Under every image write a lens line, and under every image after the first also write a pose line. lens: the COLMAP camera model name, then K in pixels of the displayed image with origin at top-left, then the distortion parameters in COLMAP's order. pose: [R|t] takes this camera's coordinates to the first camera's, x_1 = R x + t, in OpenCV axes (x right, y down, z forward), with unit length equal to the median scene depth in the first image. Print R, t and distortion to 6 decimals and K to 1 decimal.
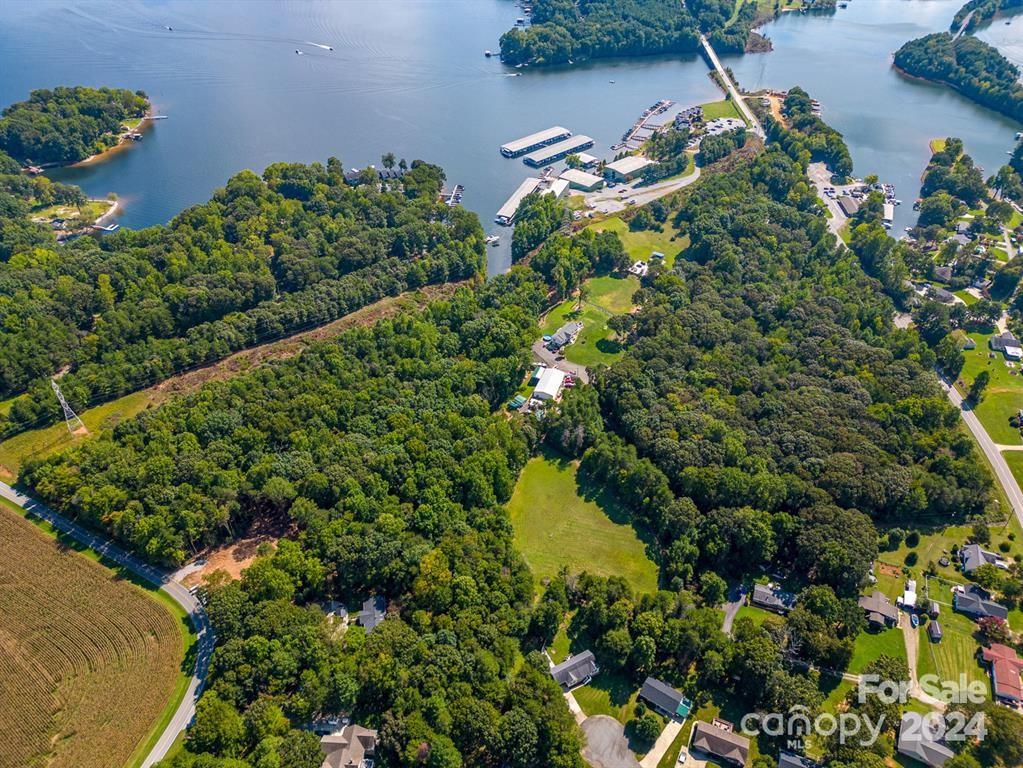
lens RADIAL K [[717.4, 0, 515.1], [0, 717.4, 387.2], [0, 0, 1]] dist [0.064848, -0.060776]
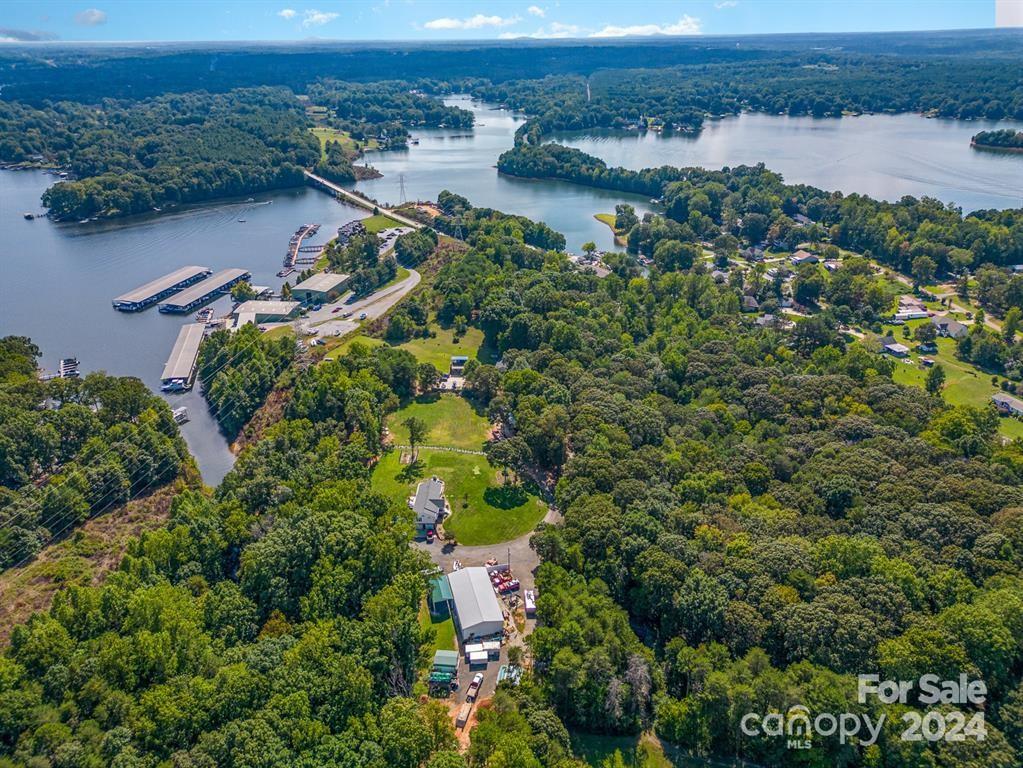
lens RADIAL K [[717.4, 0, 516.9], [0, 717.4, 384.4], [0, 0, 1]] dist [0.064848, -0.060776]
pose [[0.815157, -0.251550, 0.521767, -0.135887], [0.368091, 0.920472, -0.131300, -0.059365], [-0.447244, 0.299088, 0.842923, 0.464940]]
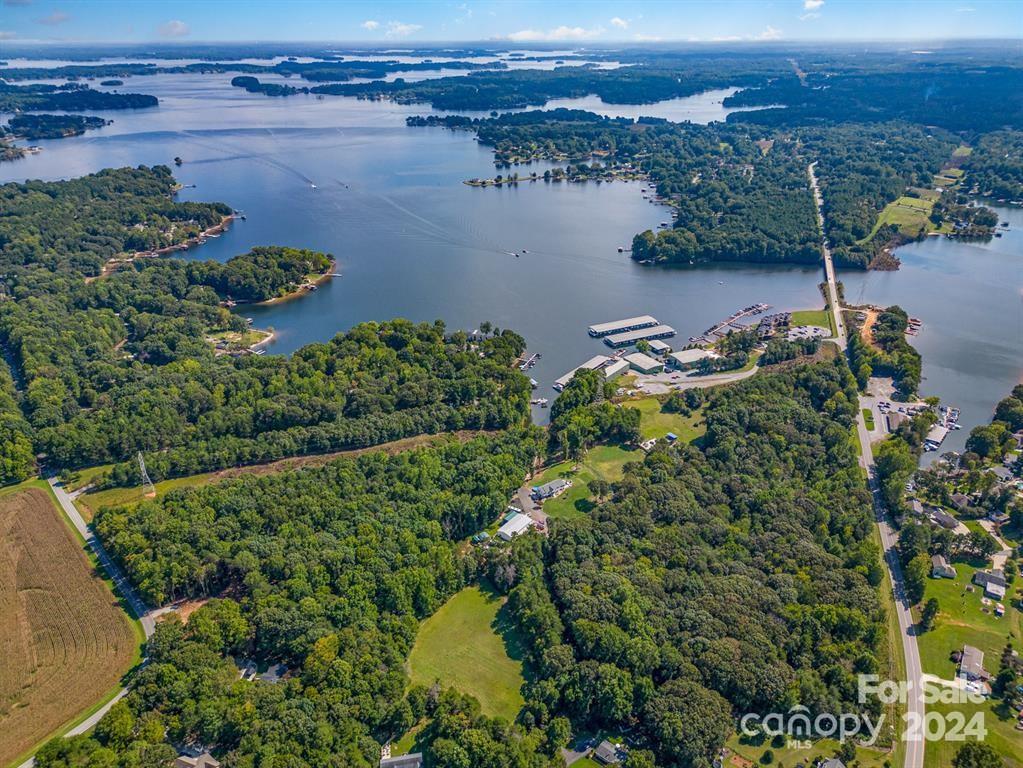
lens RADIAL K [[717.4, 0, 514.0], [0, 717.4, 388.6], [0, 0, 1]] dist [0.064848, -0.060776]
pose [[0.955275, 0.137195, -0.261969, 0.279674], [-0.192032, 0.961471, -0.196716, 0.007128], [0.224887, 0.238225, 0.944815, -0.107557]]
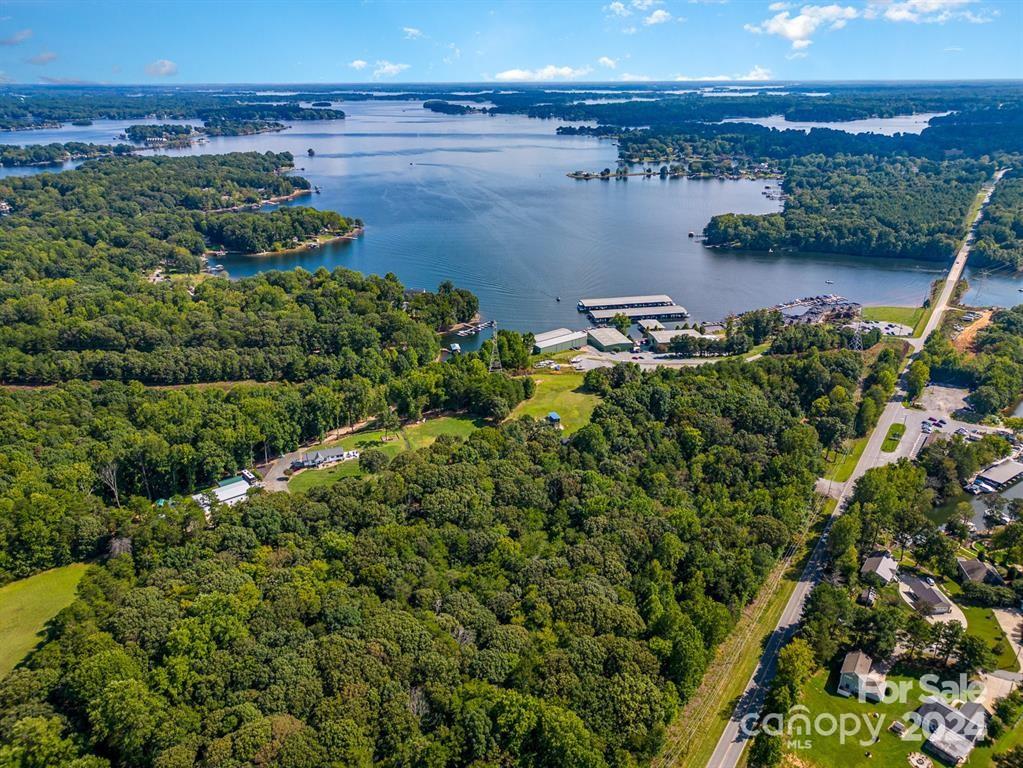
lens RADIAL K [[717.4, 0, 514.3], [0, 717.4, 384.9], [0, 0, 1]] dist [0.064848, -0.060776]
pose [[0.839908, 0.218854, -0.496646, 0.600759], [-0.346215, 0.920773, -0.179755, -0.075223], [0.417958, 0.322924, 0.849136, 0.385259]]
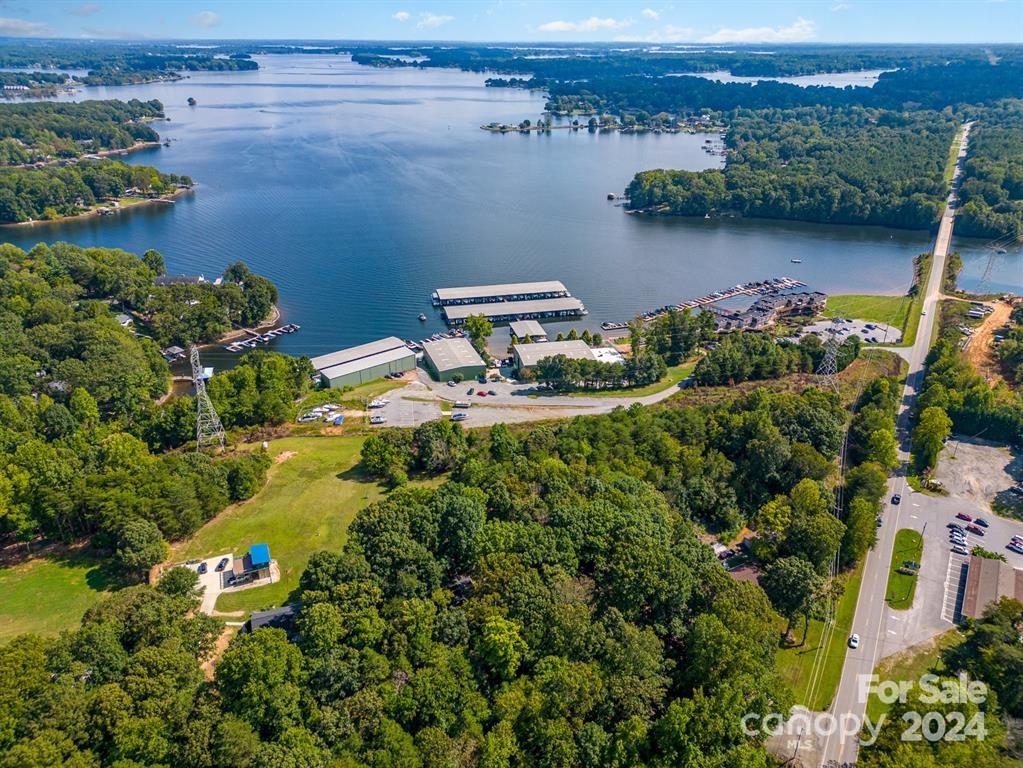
lens RADIAL K [[717.4, 0, 512.3], [0, 717.4, 380.5], [0, 0, 1]] dist [0.064848, -0.060776]
pose [[0.872042, 0.222496, -0.435935, 0.521129], [-0.319309, 0.933664, -0.162213, -0.284718], [0.370925, 0.280654, 0.885239, 0.785404]]
